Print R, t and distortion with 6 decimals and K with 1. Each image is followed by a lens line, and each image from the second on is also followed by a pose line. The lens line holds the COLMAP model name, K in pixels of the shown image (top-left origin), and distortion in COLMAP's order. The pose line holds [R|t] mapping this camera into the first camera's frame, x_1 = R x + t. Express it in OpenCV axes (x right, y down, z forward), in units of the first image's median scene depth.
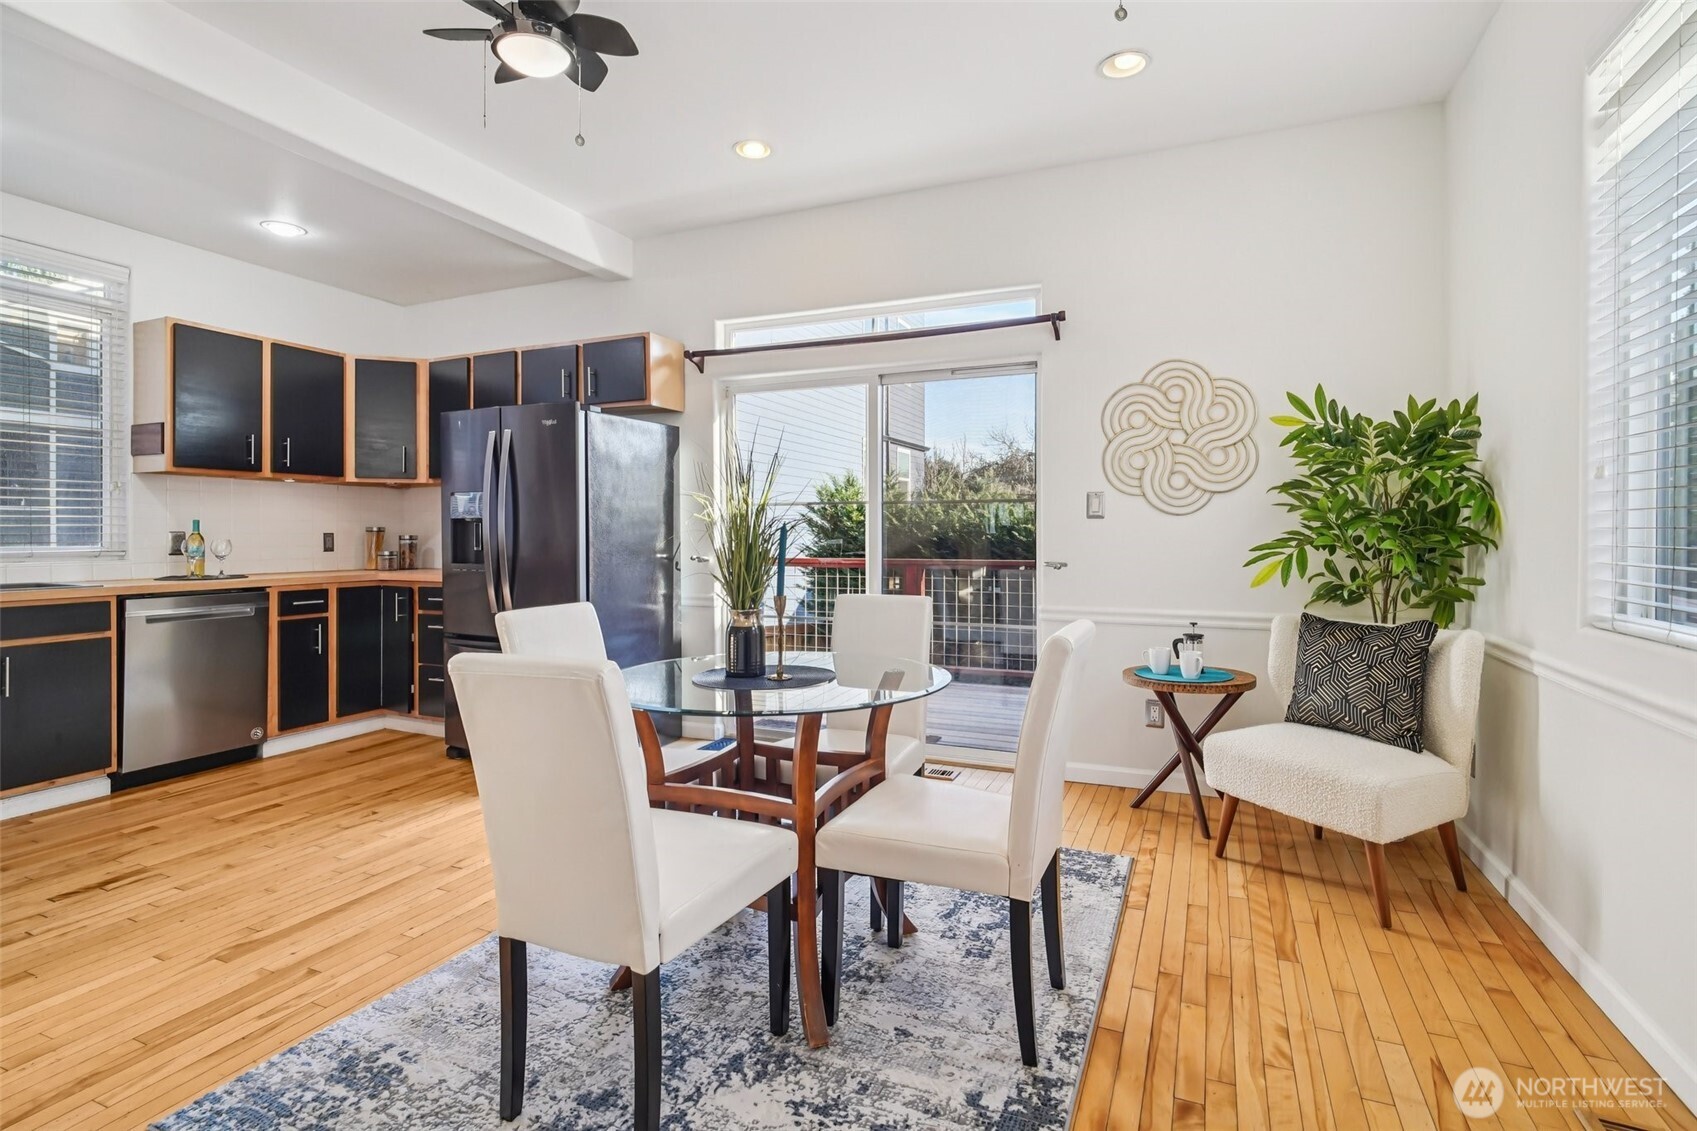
lens RADIAL K [[800.9, 0, 846.5], [0, 800.9, 530.7], [0, 0, 1]] dist [-0.012071, 0.003726]
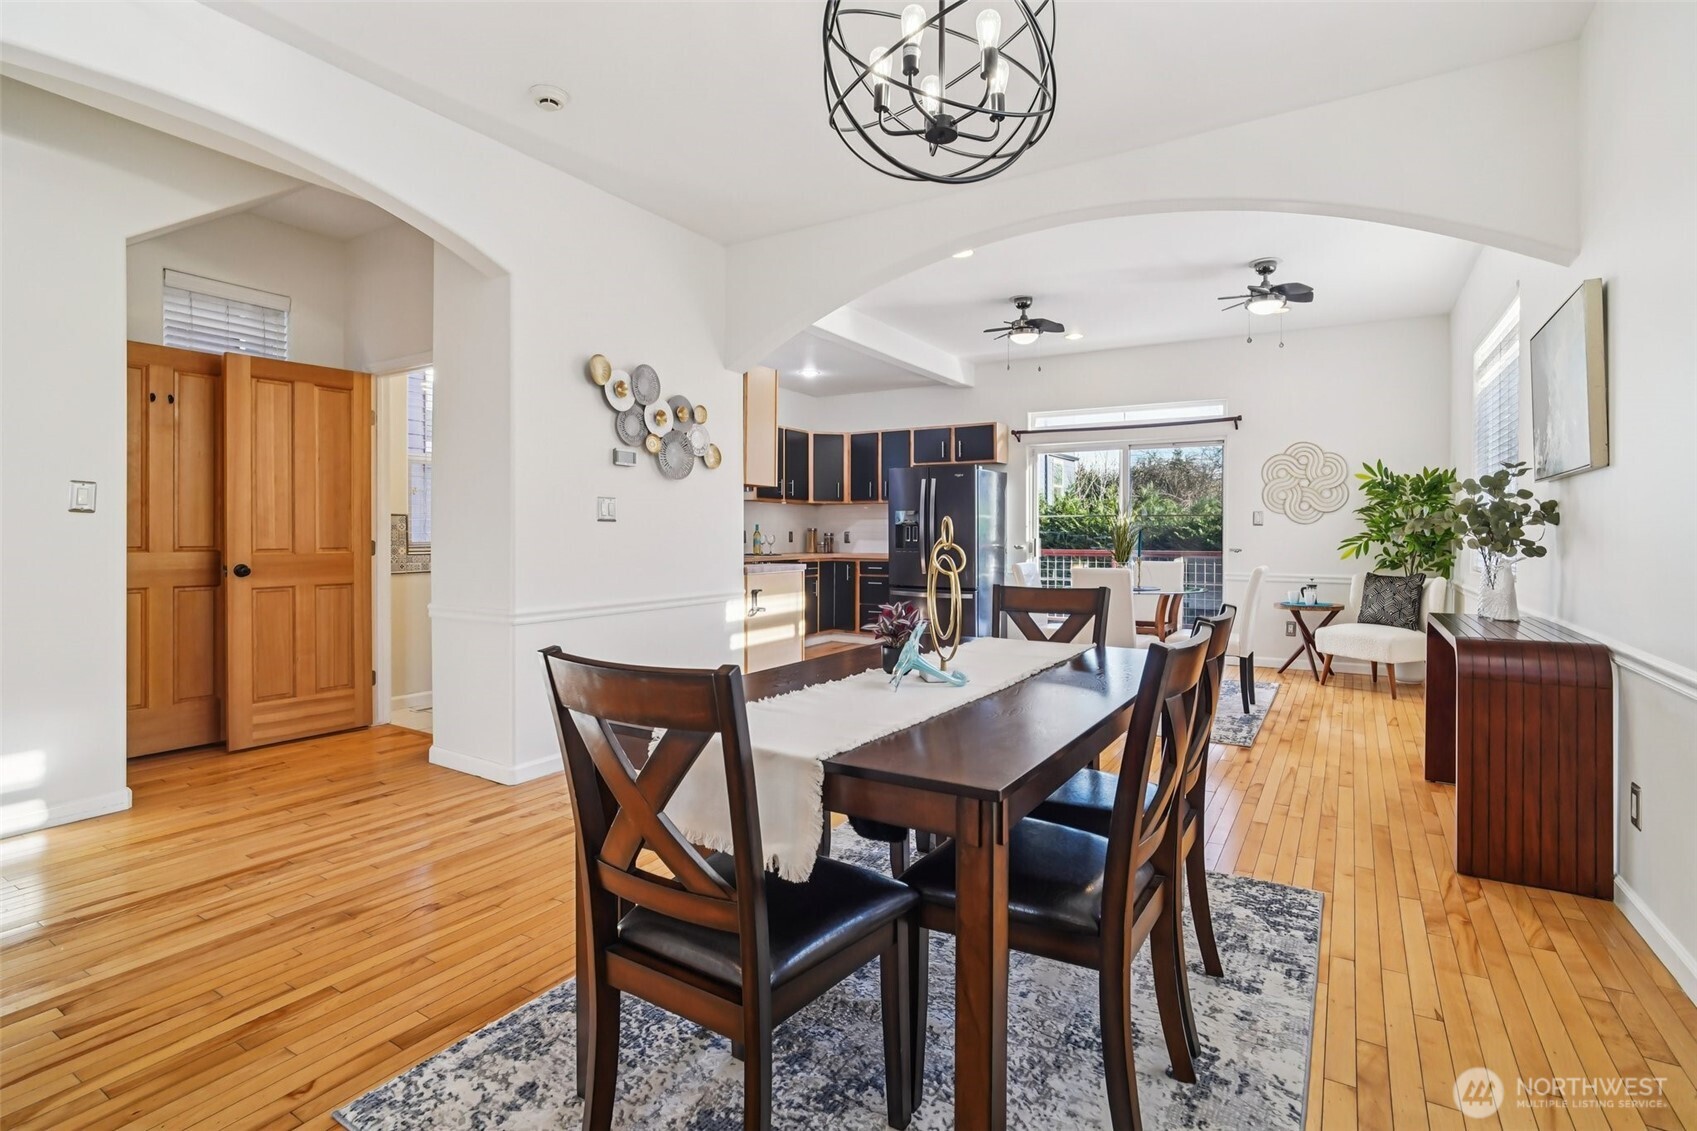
lens RADIAL K [[800.9, 0, 844.7], [0, 800.9, 534.3], [0, 0, 1]] dist [-0.012071, 0.003726]
pose [[0.989572, 0.003914, -0.143987, -0.337062], [-0.003319, 0.999985, 0.004378, 0.000331], [0.144002, -0.003854, 0.989570, -0.886659]]
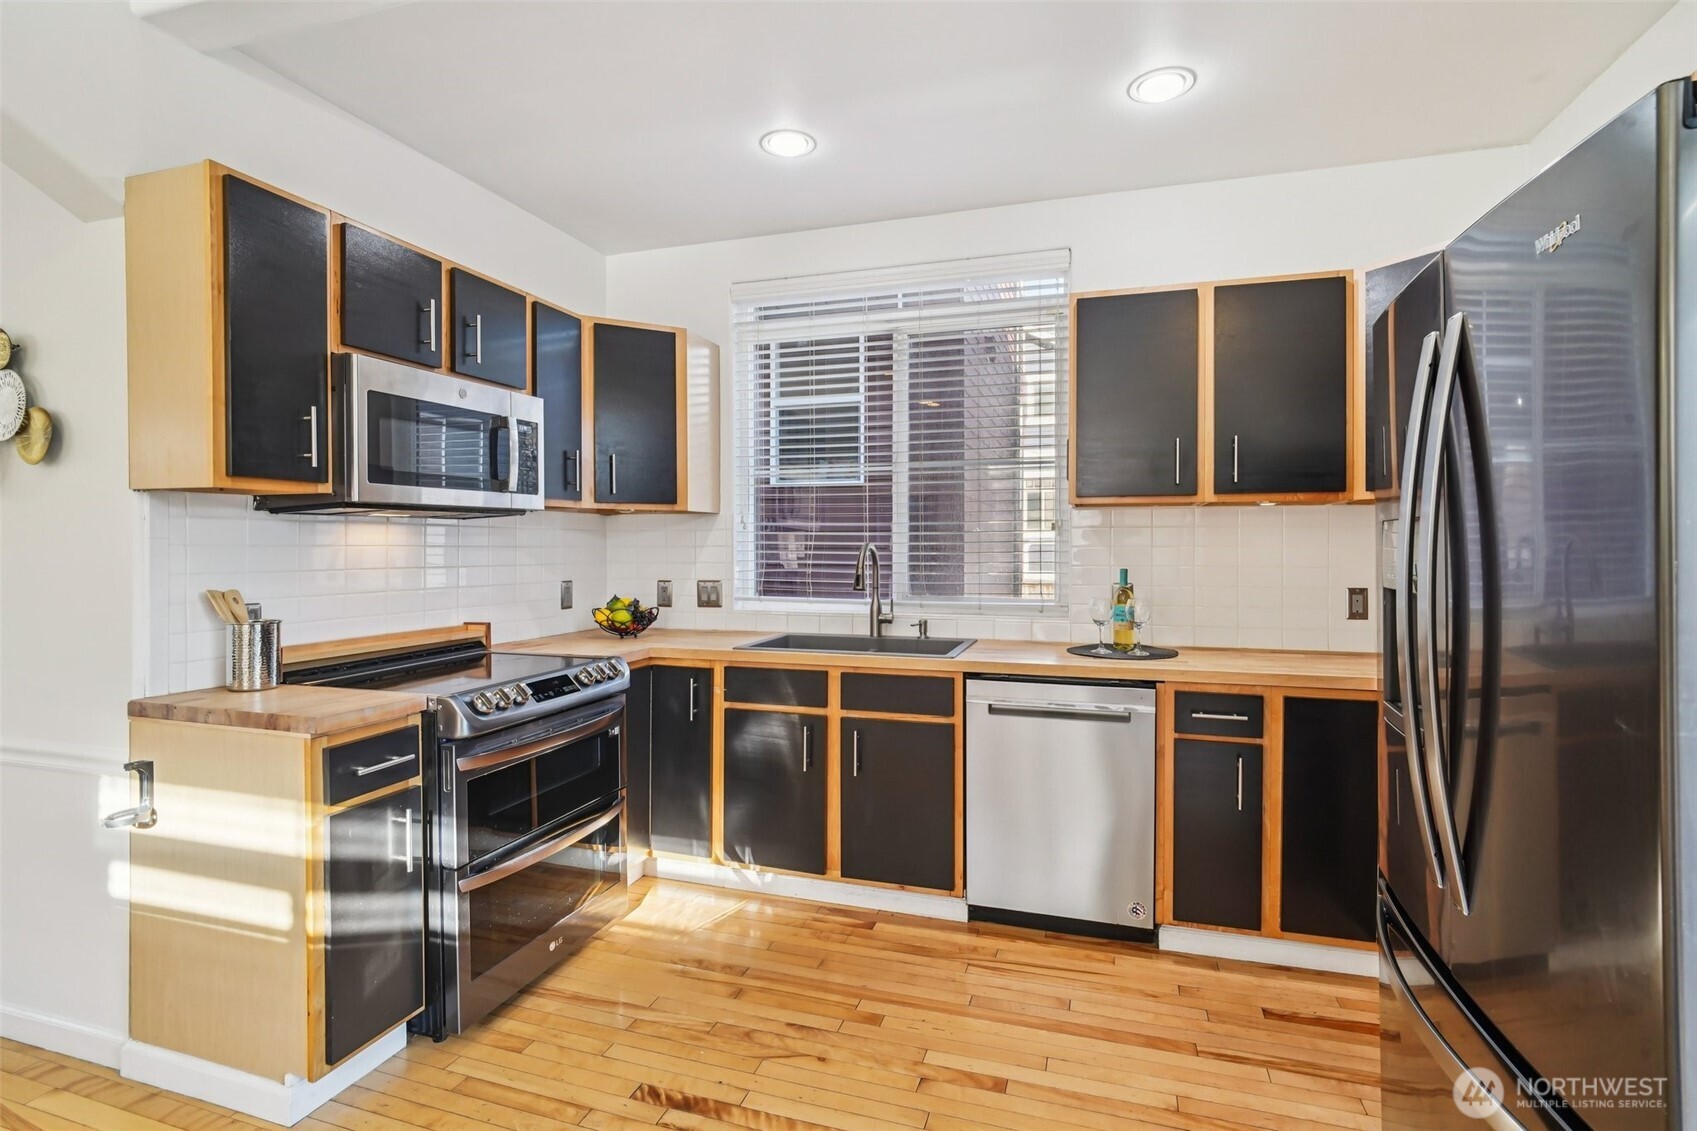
lens RADIAL K [[800.9, 0, 865.6], [0, 800.9, 551.0], [0, 0, 1]] dist [-0.012071, 0.003726]
pose [[0.116385, 0.006584, -0.993182, -0.135363], [0.002973, 0.999971, 0.006977, -0.035542], [0.993200, -0.003764, 0.116362, 0.698809]]
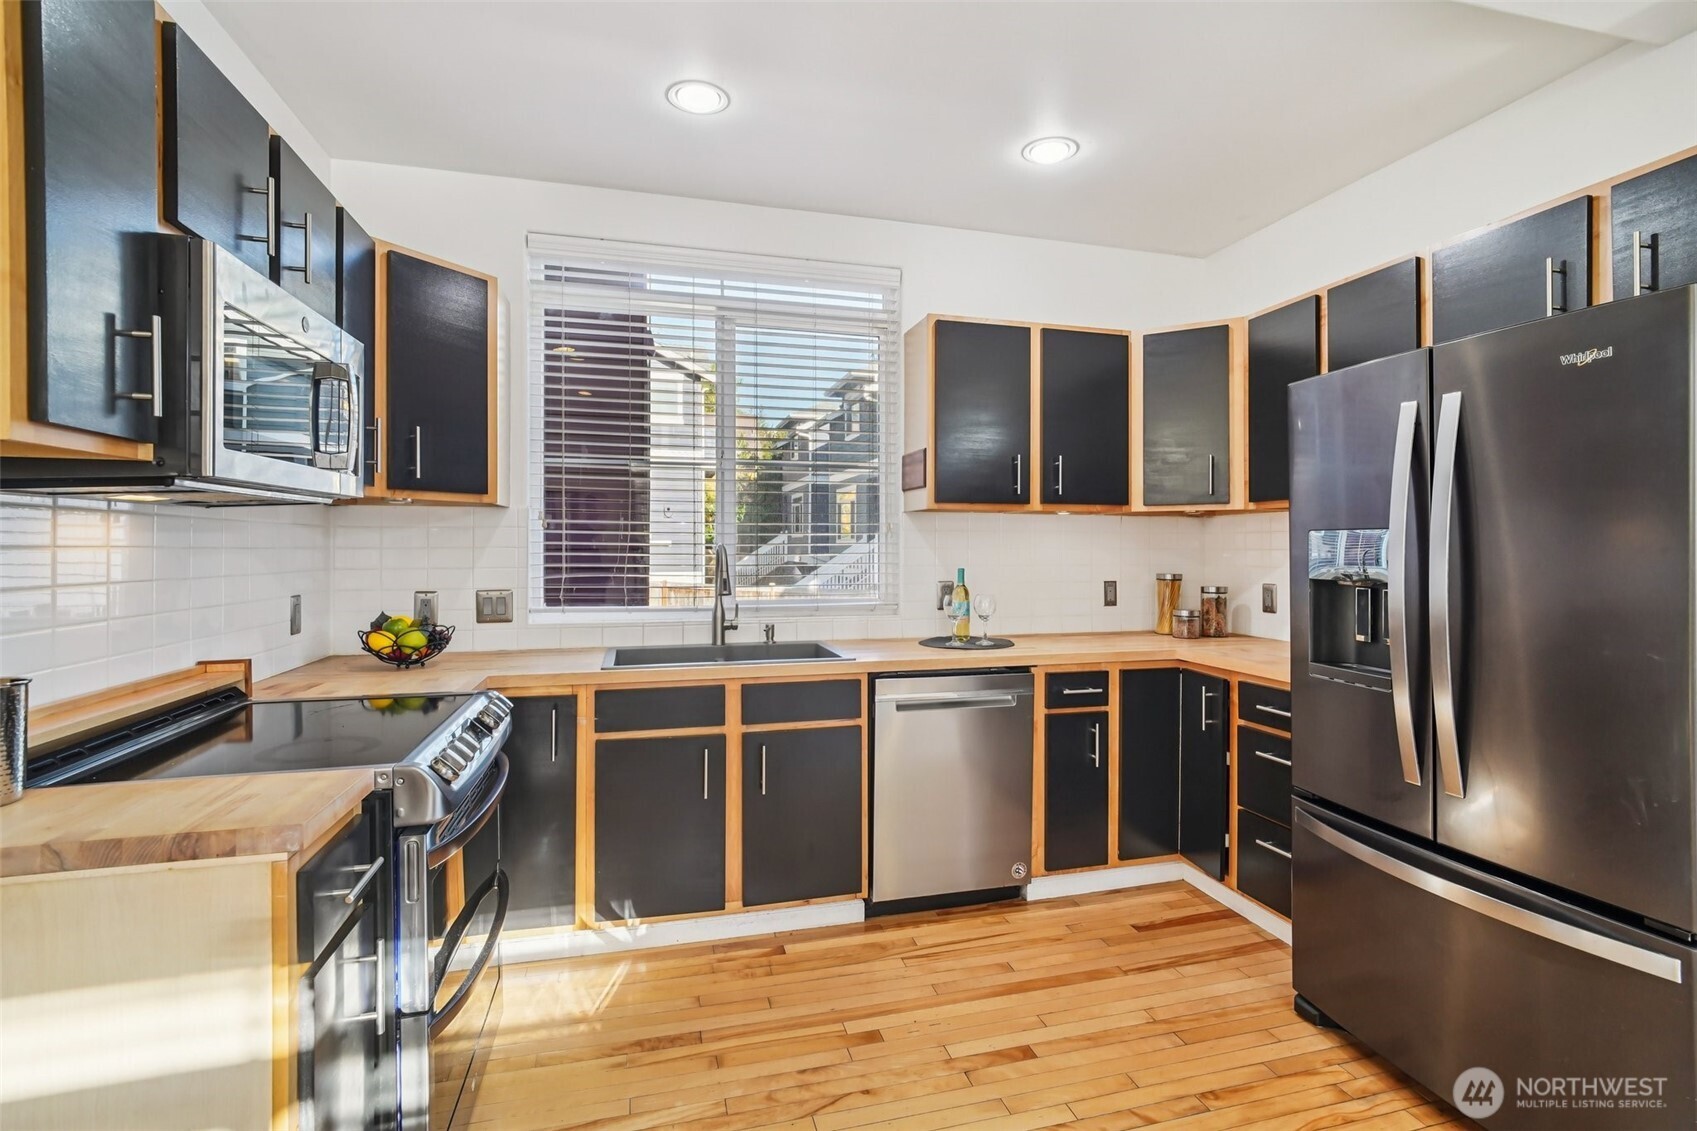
lens RADIAL K [[800.9, 0, 862.1], [0, 800.9, 547.9], [0, 0, 1]] dist [-0.012071, 0.003726]
pose [[0.635028, 0.002824, -0.772484, -0.271224], [0.000124, 0.999993, 0.003757, -0.037364], [0.772489, -0.002482, 0.635023, 0.427343]]
